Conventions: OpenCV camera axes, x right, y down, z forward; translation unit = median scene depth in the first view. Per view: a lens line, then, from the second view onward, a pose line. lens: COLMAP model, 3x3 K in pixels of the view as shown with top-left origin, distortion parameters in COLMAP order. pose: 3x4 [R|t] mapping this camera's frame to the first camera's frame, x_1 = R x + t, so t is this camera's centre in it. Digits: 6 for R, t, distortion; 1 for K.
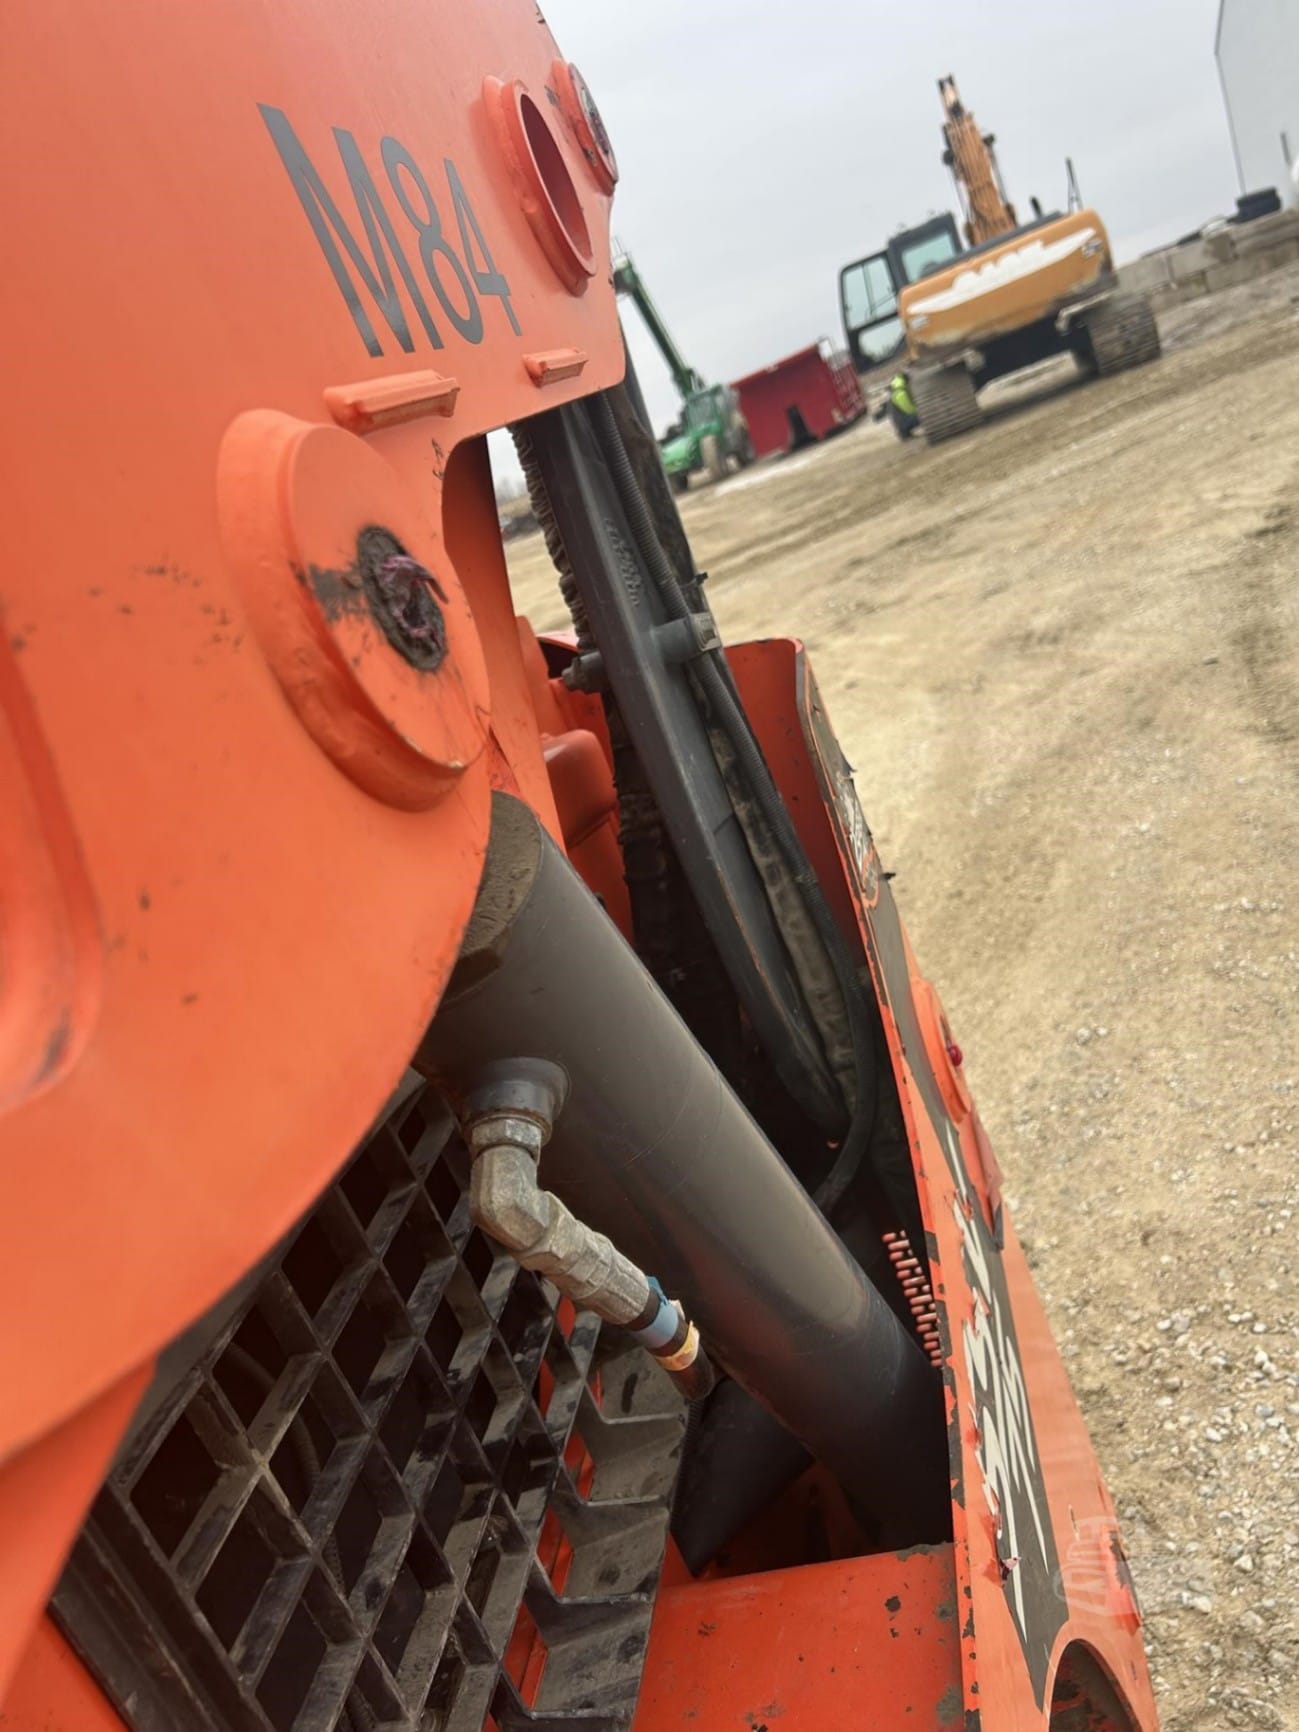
lens RADIAL K [[1312.3, 0, 649.8], [0, 1312.3, 849.2], [0, 0, 1]] dist [0.048398, -0.041333]
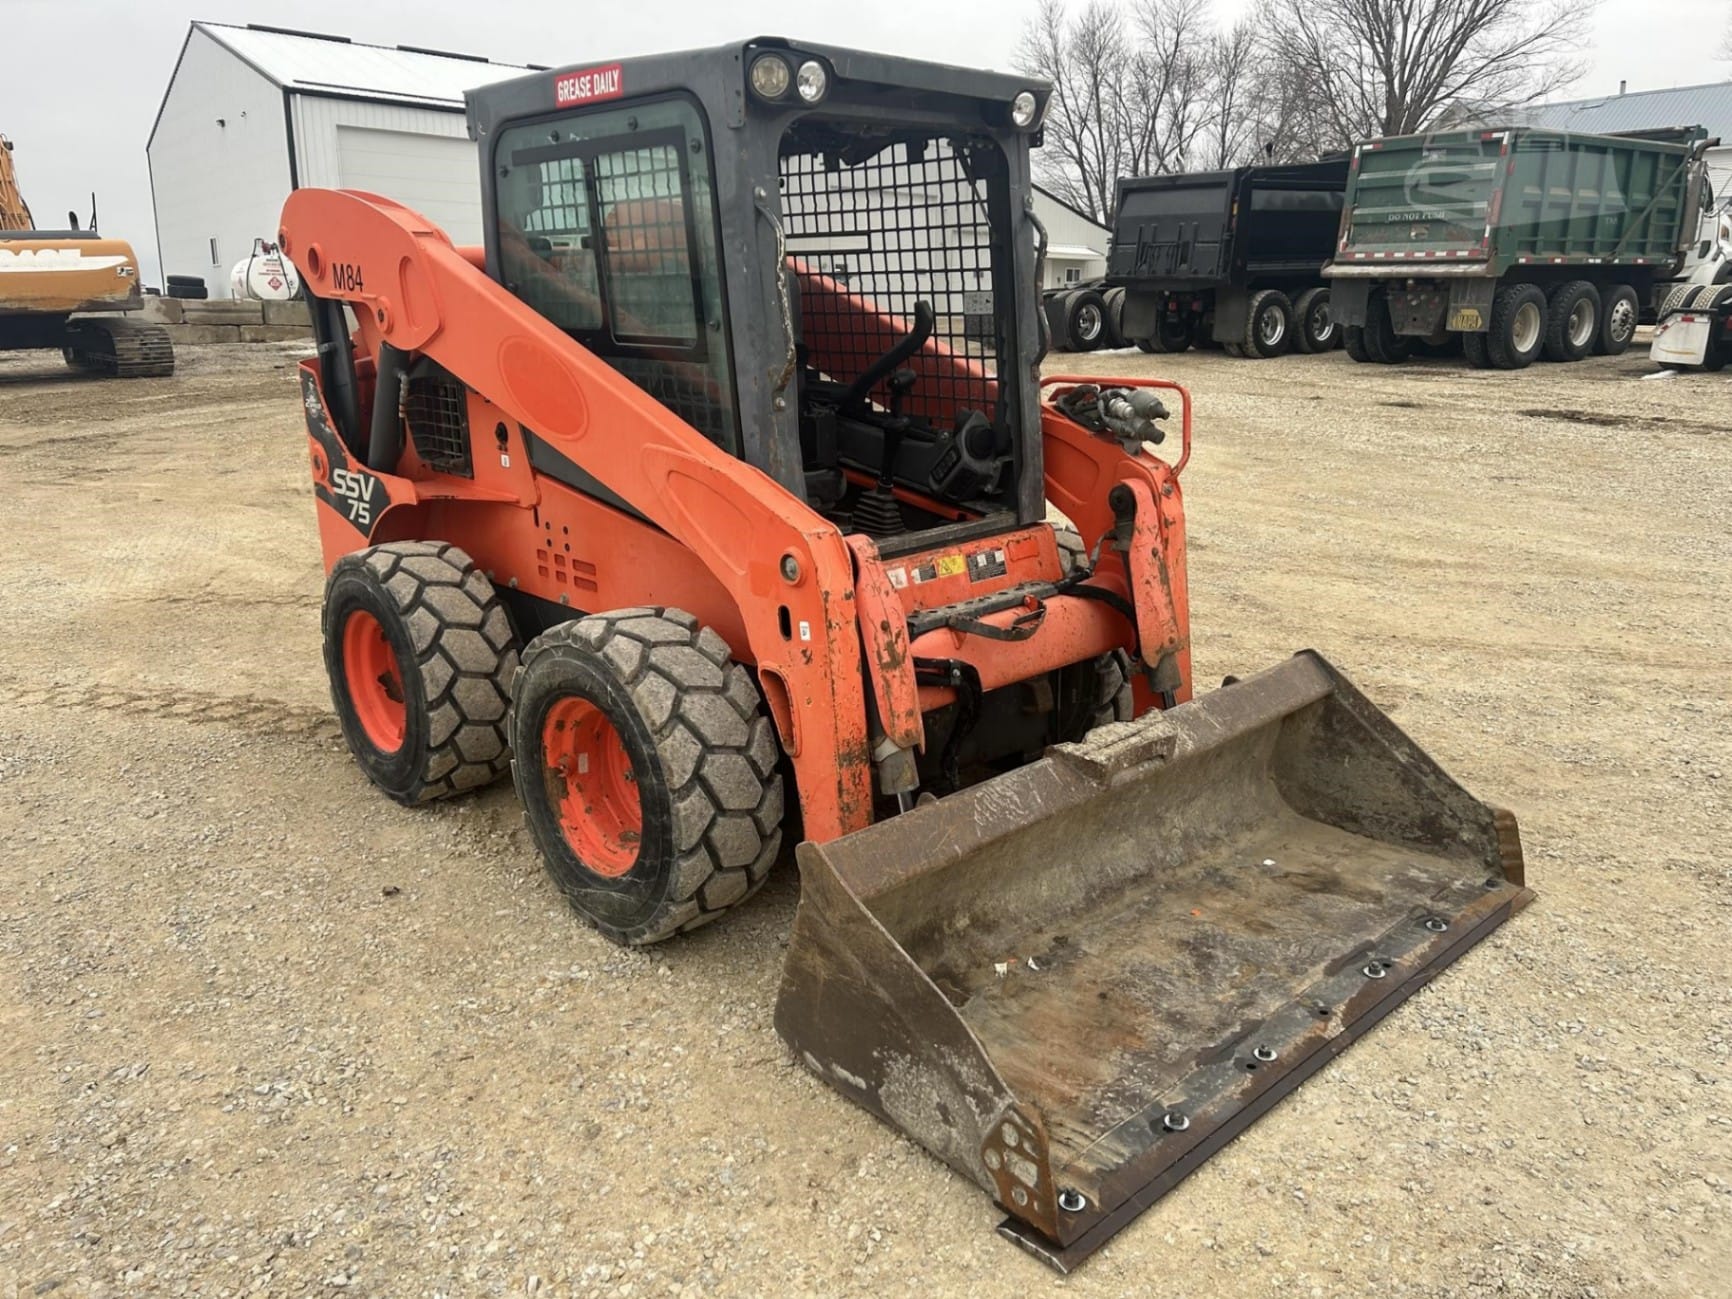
lens RADIAL K [[1312.3, 0, 870.1], [0, 1312.3, 635.7], [0, 0, 1]] dist [0.048398, -0.041333]
pose [[0.556845, 0.142643, 0.818277, -0.195575], [0.041120, 0.979202, -0.198678, 0.115337], [-0.829598, 0.144280, 0.539398, -0.133721]]
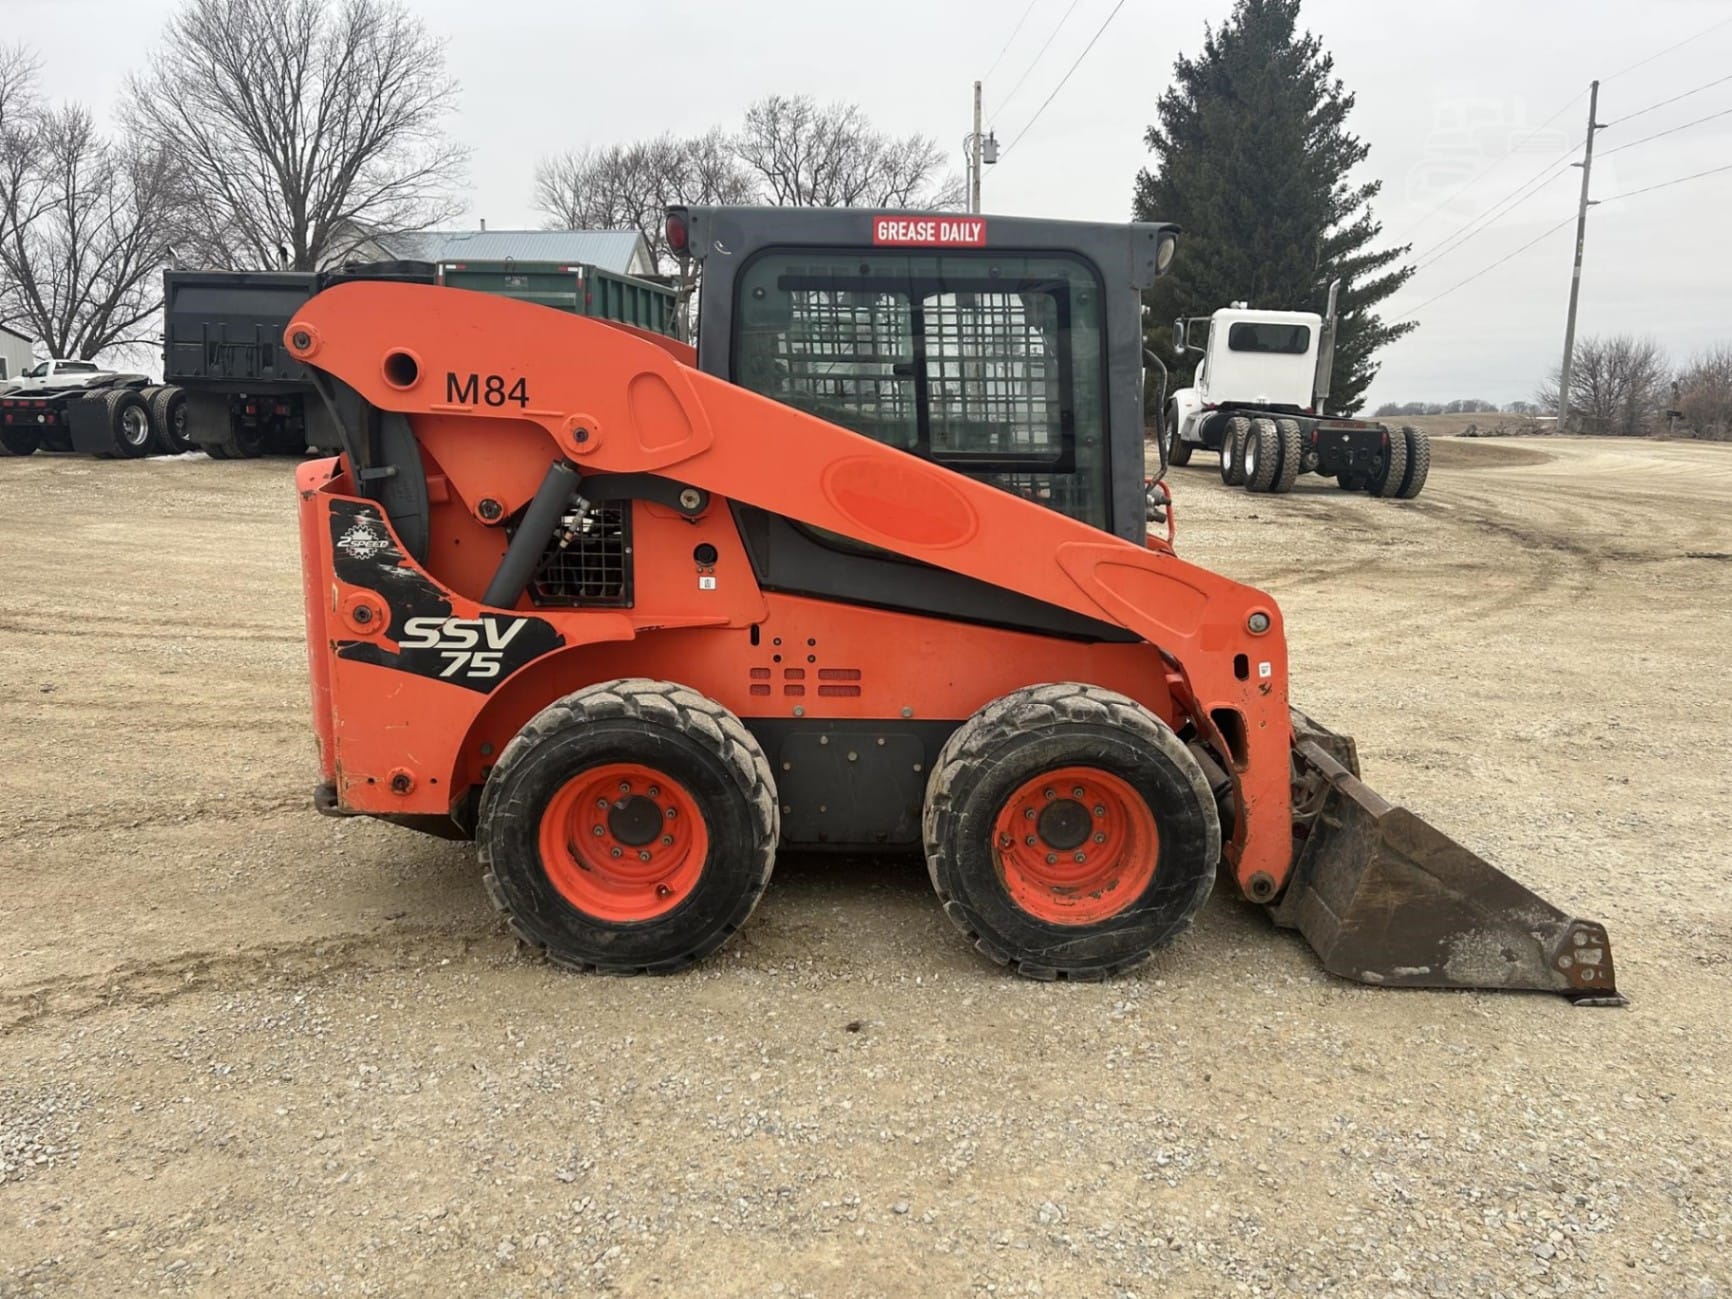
lens RADIAL K [[1310.1, 0, 878.8], [0, 1310.1, 634.7], [0, 0, 1]] dist [0.052326, -0.050841]
pose [[-0.193100, 0.177626, 0.964967, -0.258512], [0.339643, 0.934776, -0.104103, 0.080216], [-0.920519, 0.307642, -0.240834, 0.055153]]
